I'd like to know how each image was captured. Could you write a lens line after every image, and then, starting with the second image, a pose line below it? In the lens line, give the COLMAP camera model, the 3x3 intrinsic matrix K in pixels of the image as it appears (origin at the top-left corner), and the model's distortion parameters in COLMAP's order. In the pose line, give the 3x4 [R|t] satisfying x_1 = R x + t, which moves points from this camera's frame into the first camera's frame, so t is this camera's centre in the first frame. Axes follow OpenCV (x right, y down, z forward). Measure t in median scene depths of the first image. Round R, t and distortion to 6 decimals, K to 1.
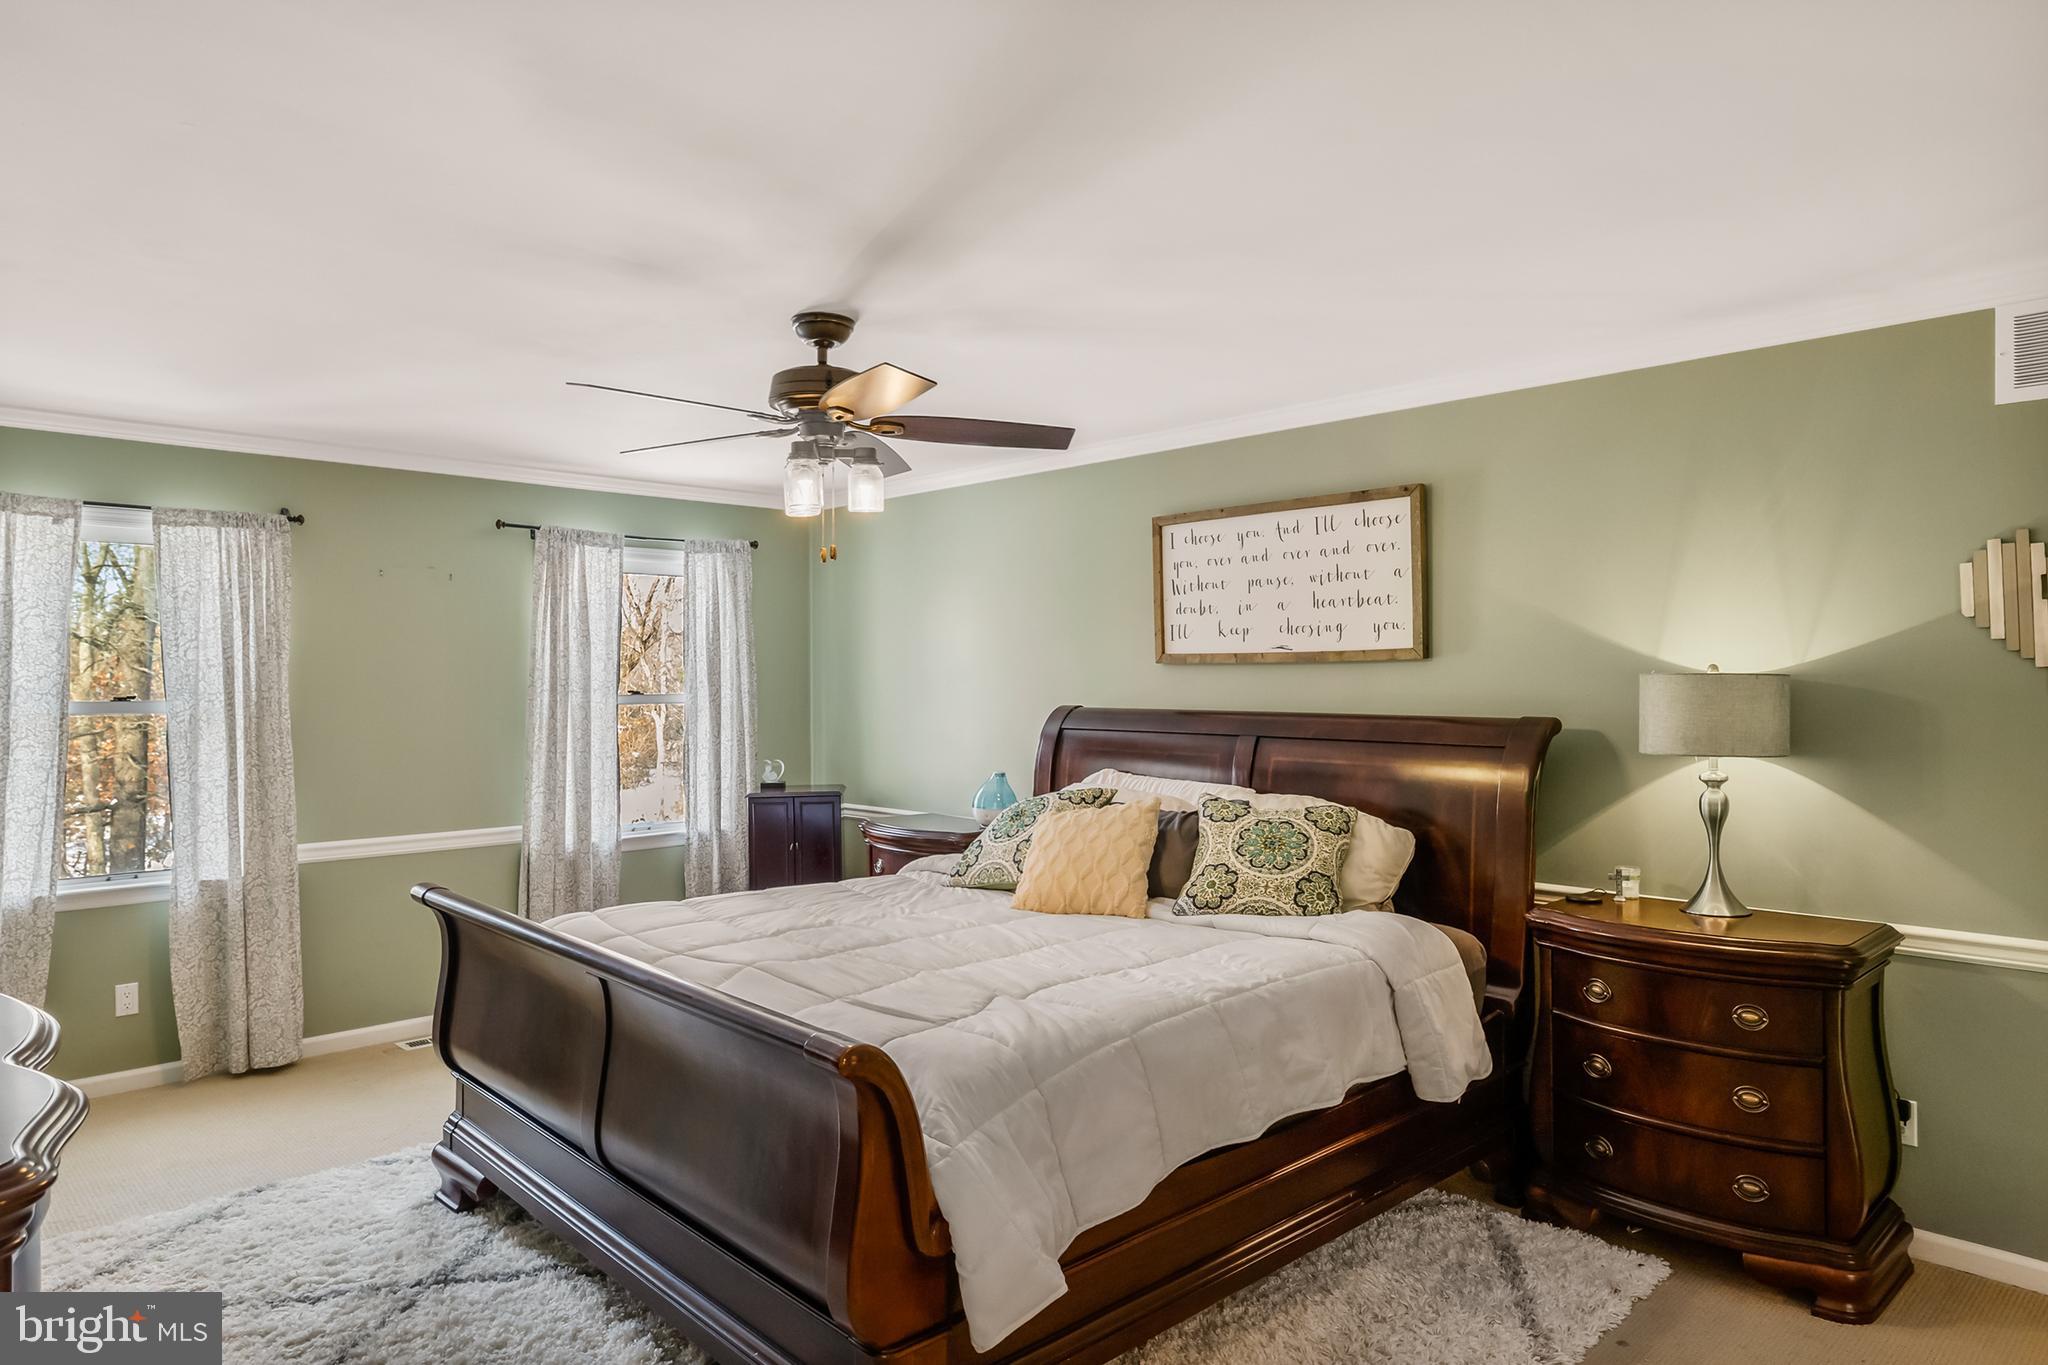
lens RADIAL K [[1257.1, 0, 1024.0], [0, 1257.1, 682.5], [0, 0, 1]] dist [0.003221, 0.002542]
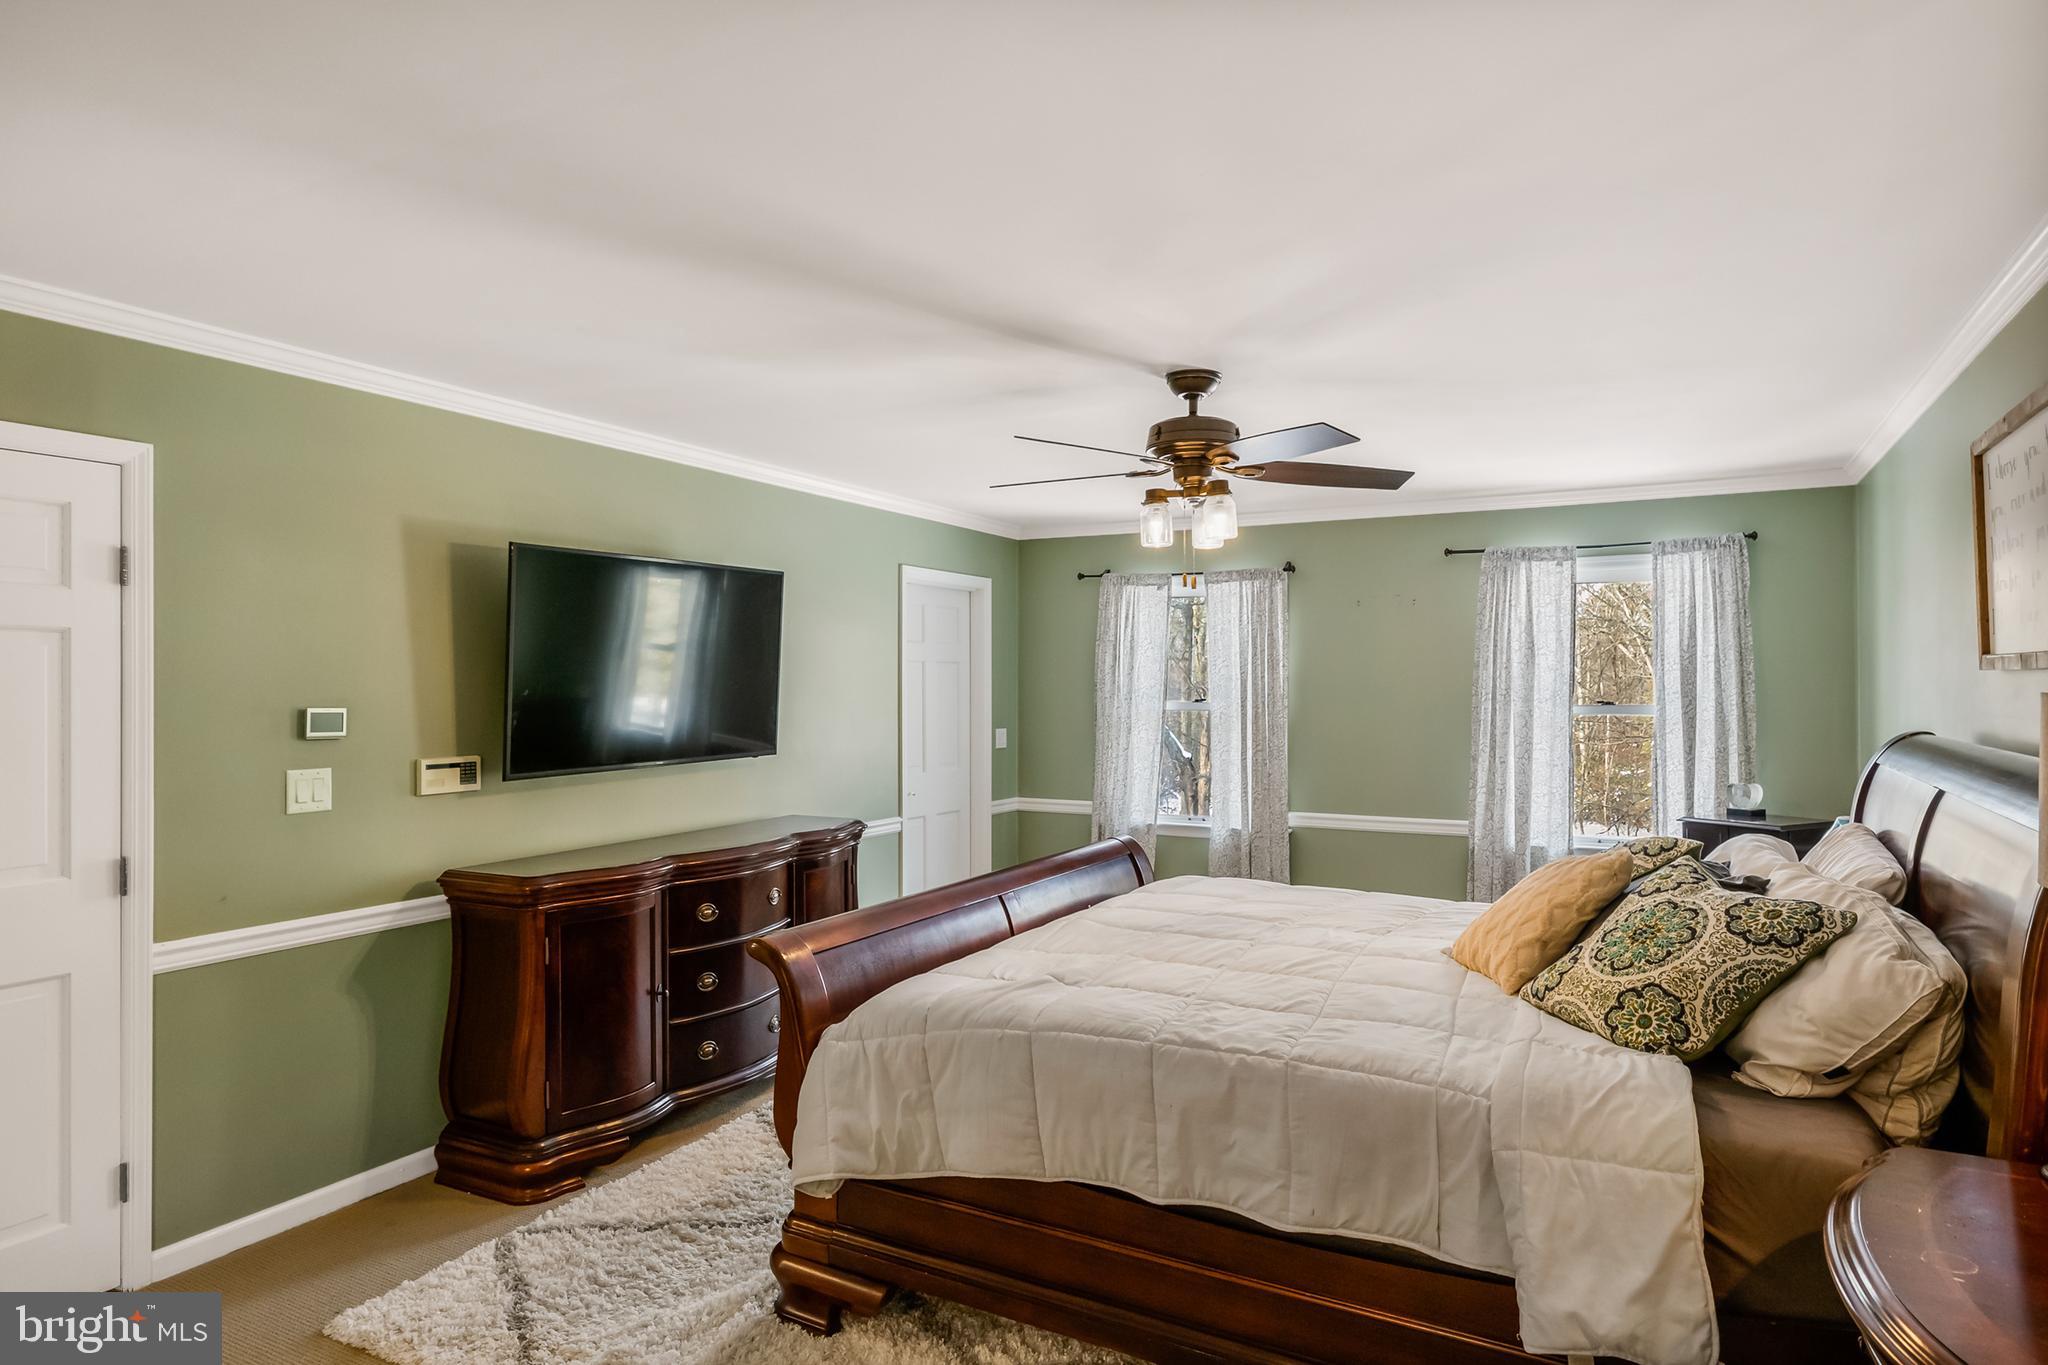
lens RADIAL K [[1159.5, 0, 1024.0], [0, 1159.5, 682.5], [0, 0, 1]] dist [-0.000868, -0.000571]
pose [[0.311488, -0.000141, -0.950250, 0.509516], [-0.004146, 0.999990, -0.001508, -0.005825], [0.950241, 0.004410, 0.311485, 0.347760]]
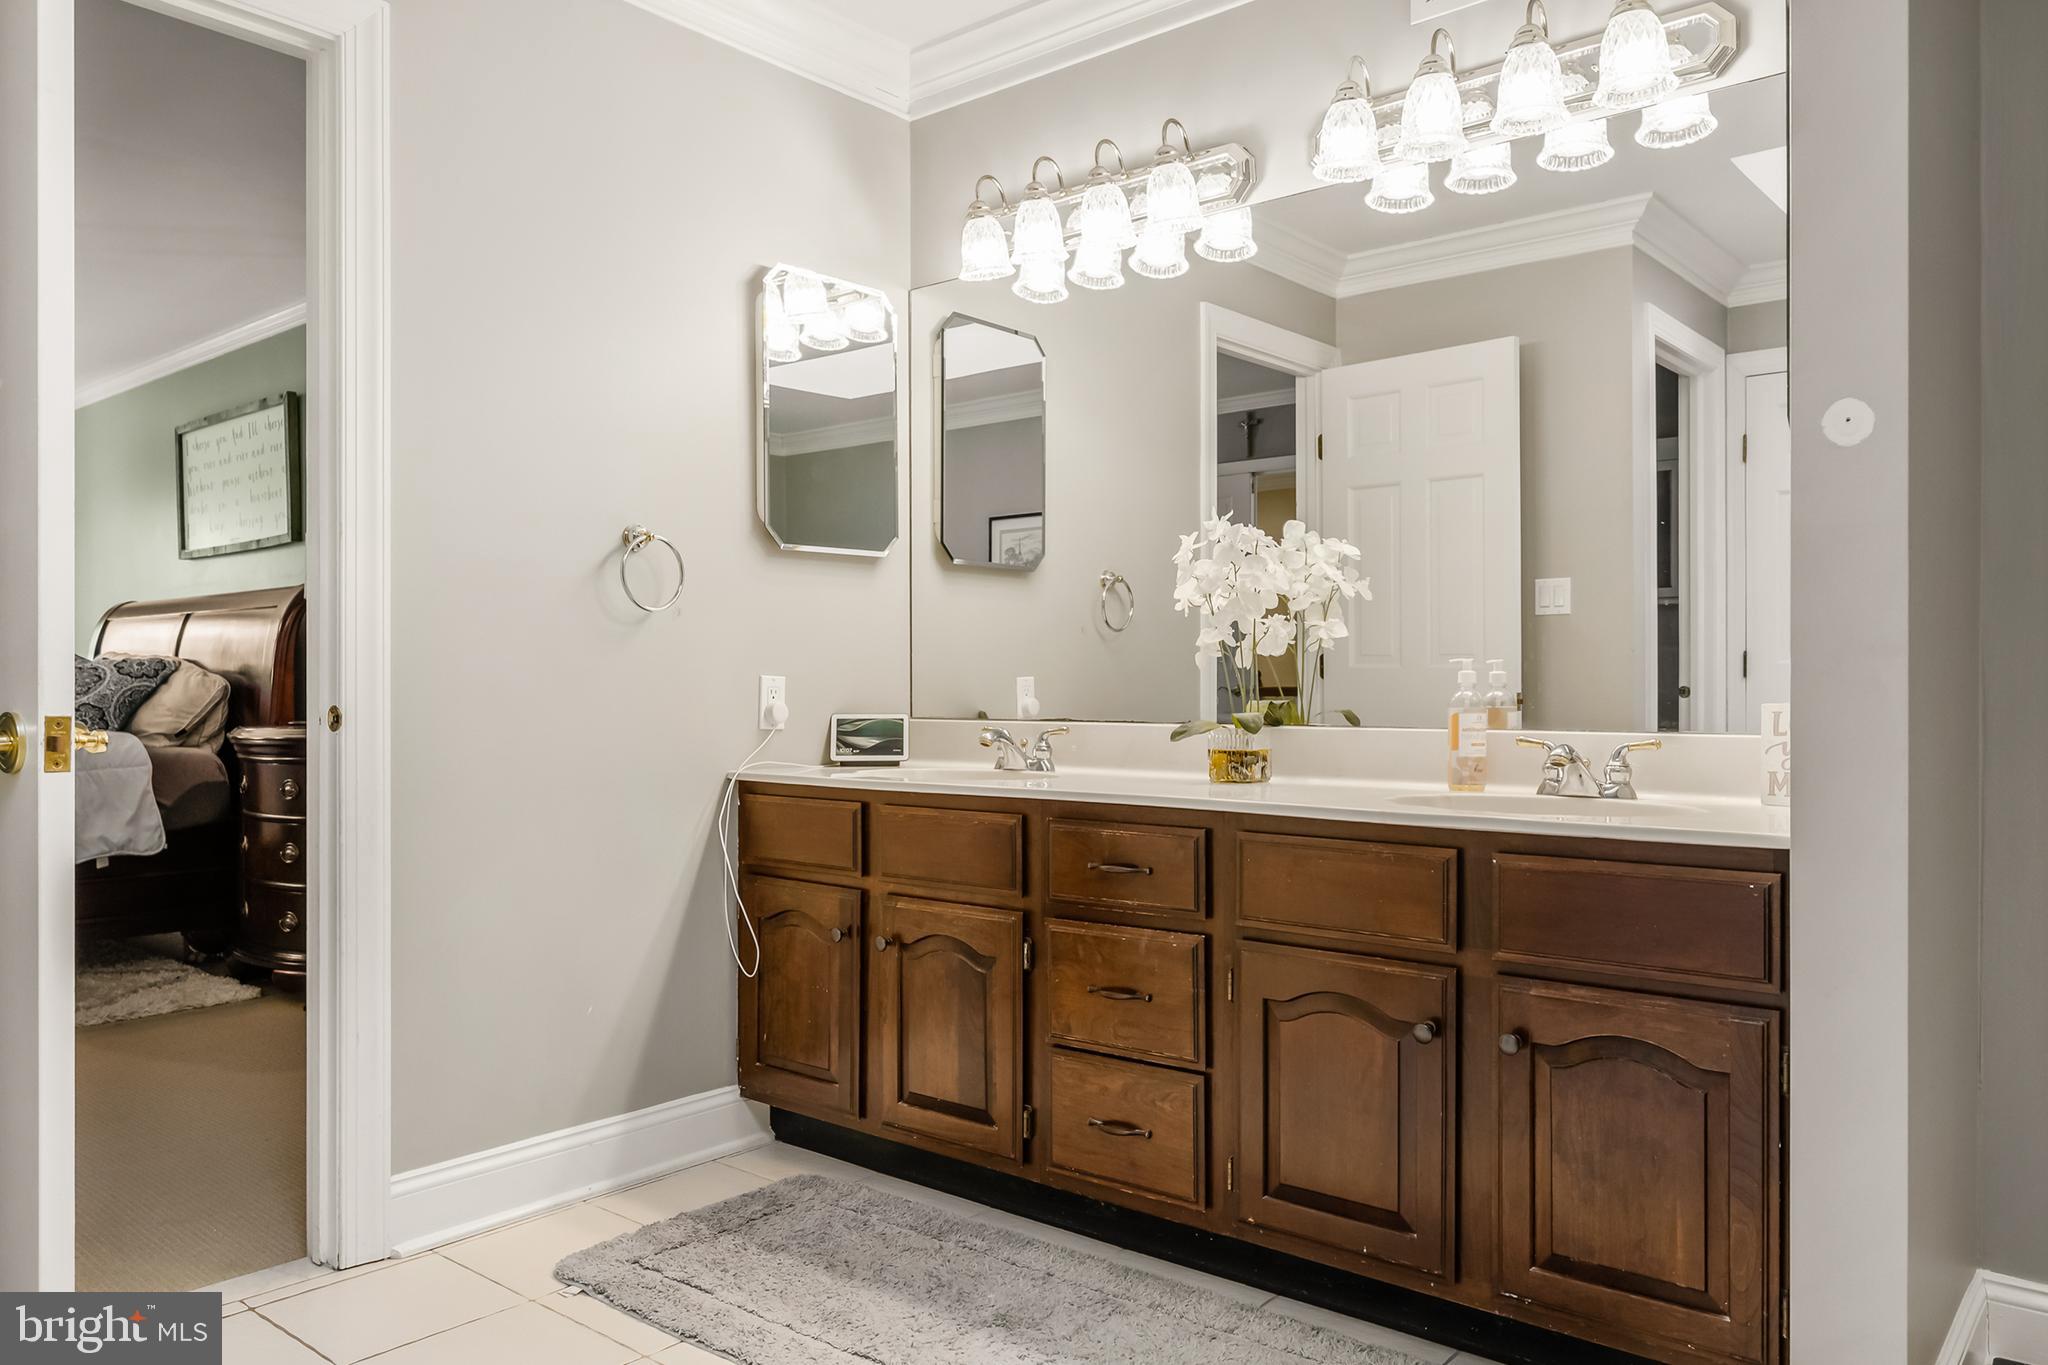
lens RADIAL K [[1446.1, 0, 1024.0], [0, 1446.1, 682.5], [0, 0, 1]] dist [-0.004138, -0.001958]
pose [[0.993357, 0.003898, 0.115005, 0.691996], [-0.003673, 0.999991, -0.002167, 0.092863], [-0.115012, 0.001730, 0.993363, -0.347522]]
